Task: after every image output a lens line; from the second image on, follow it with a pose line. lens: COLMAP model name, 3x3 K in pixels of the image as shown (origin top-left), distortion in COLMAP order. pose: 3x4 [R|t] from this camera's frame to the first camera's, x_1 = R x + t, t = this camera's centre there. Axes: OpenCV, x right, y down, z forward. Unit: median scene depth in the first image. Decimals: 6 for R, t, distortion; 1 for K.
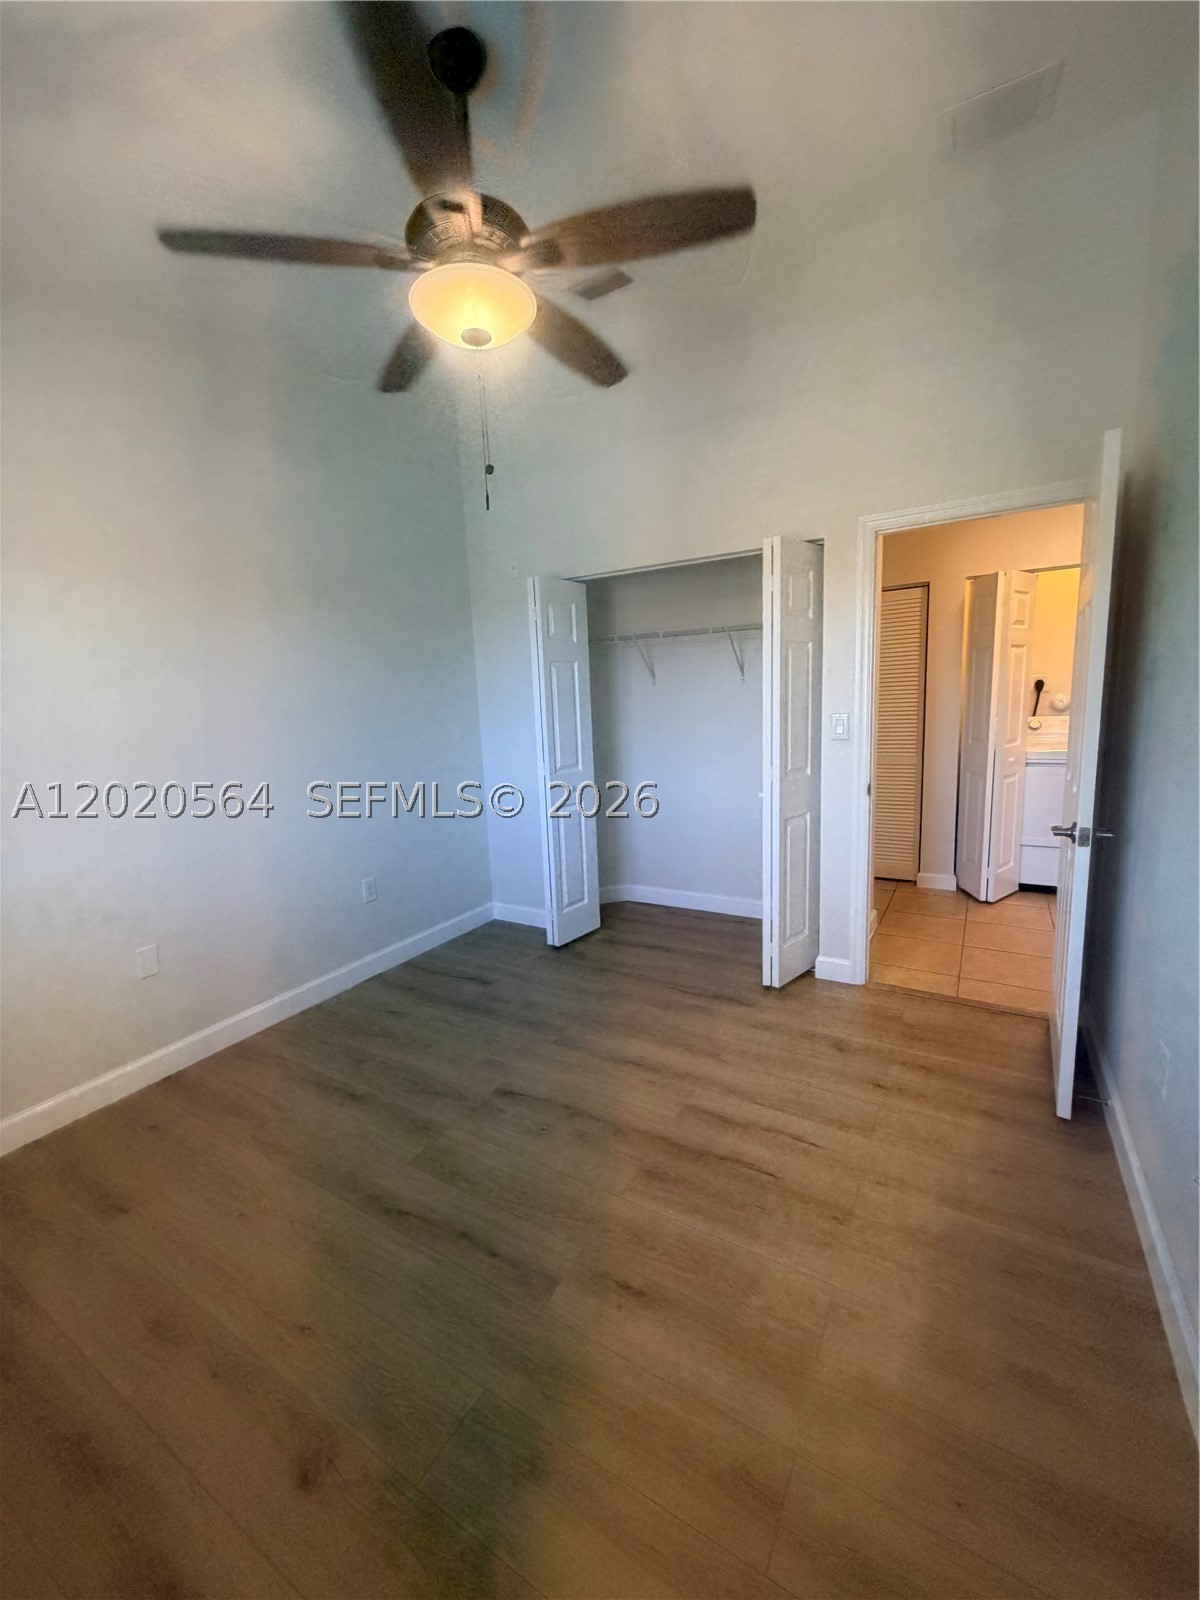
lens RADIAL K [[634.2, 0, 600.5], [0, 634.2, 798.2], [0, 0, 1]] dist [-0.001181, -0.000419]
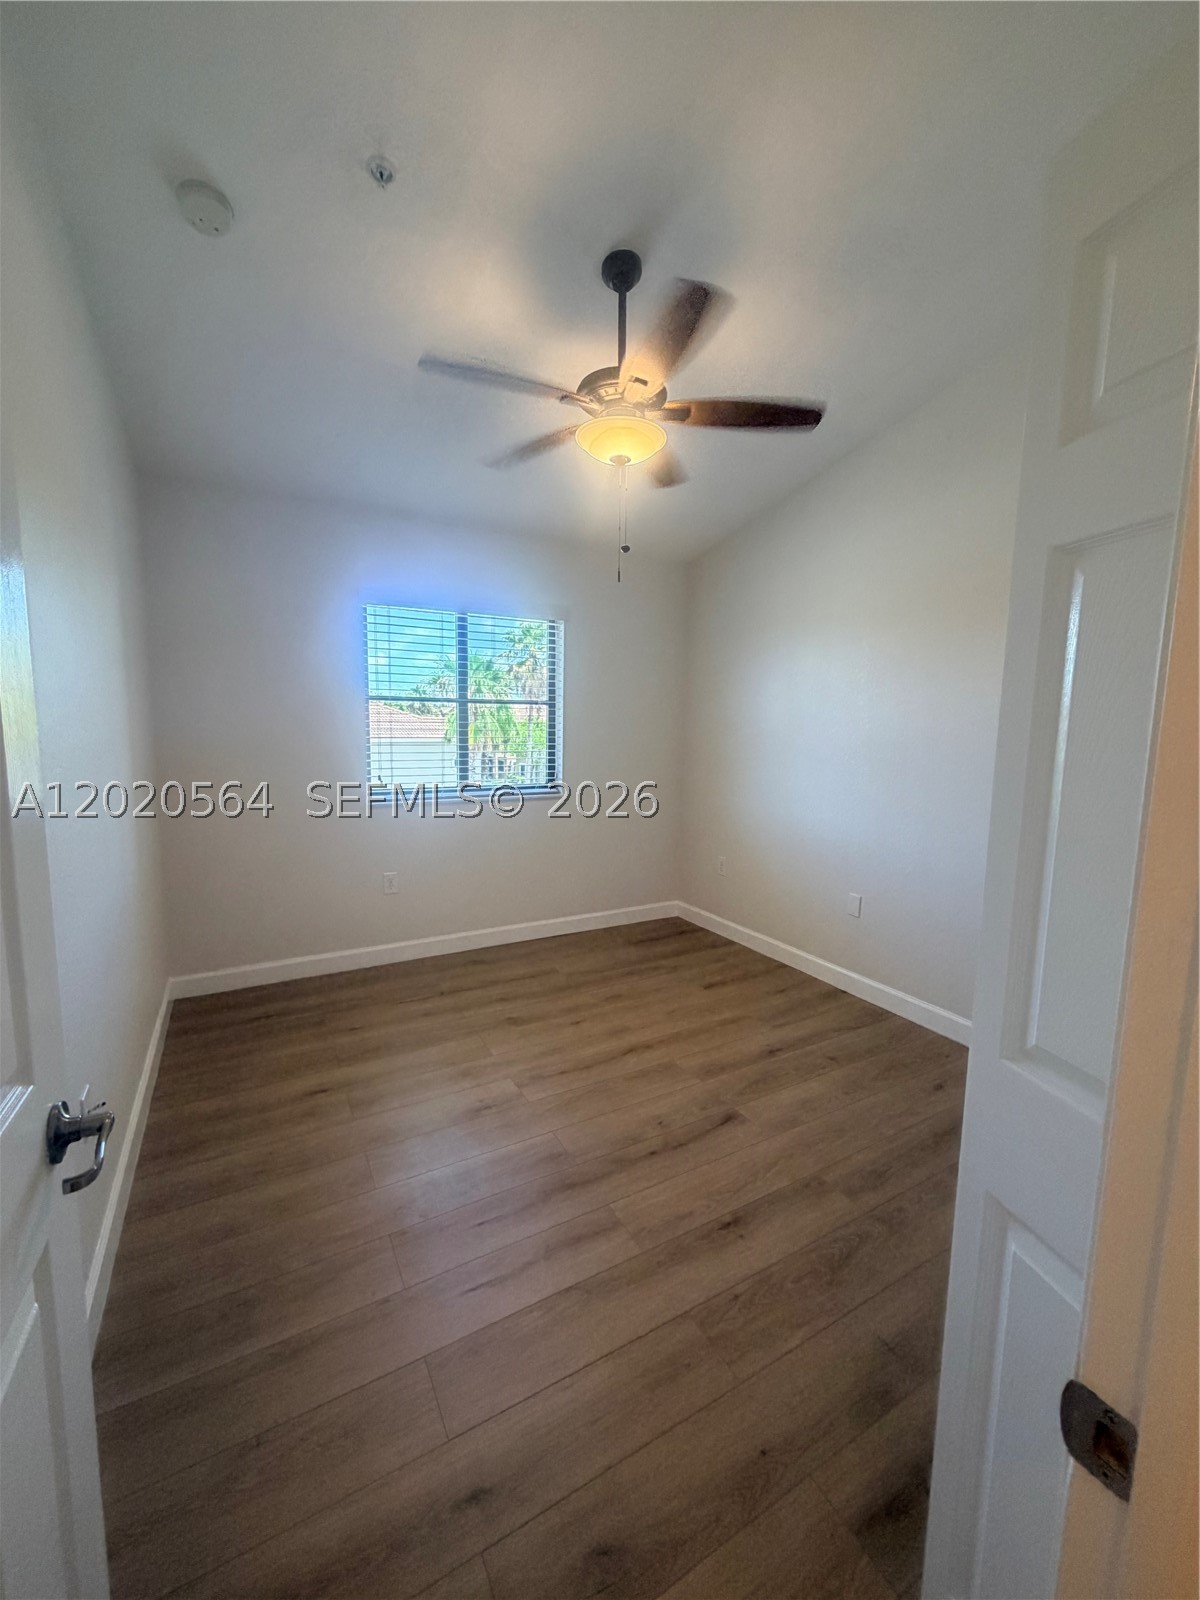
lens RADIAL K [[634.2, 0, 600.5], [0, 634.2, 798.2], [0, 0, 1]] dist [-0.001181, -0.000419]
pose [[-0.507458, 0.132084, -0.851493, 0.760590], [-0.128915, 0.965422, 0.226585, -0.223541], [0.851978, 0.224752, -0.472884, 1.232813]]
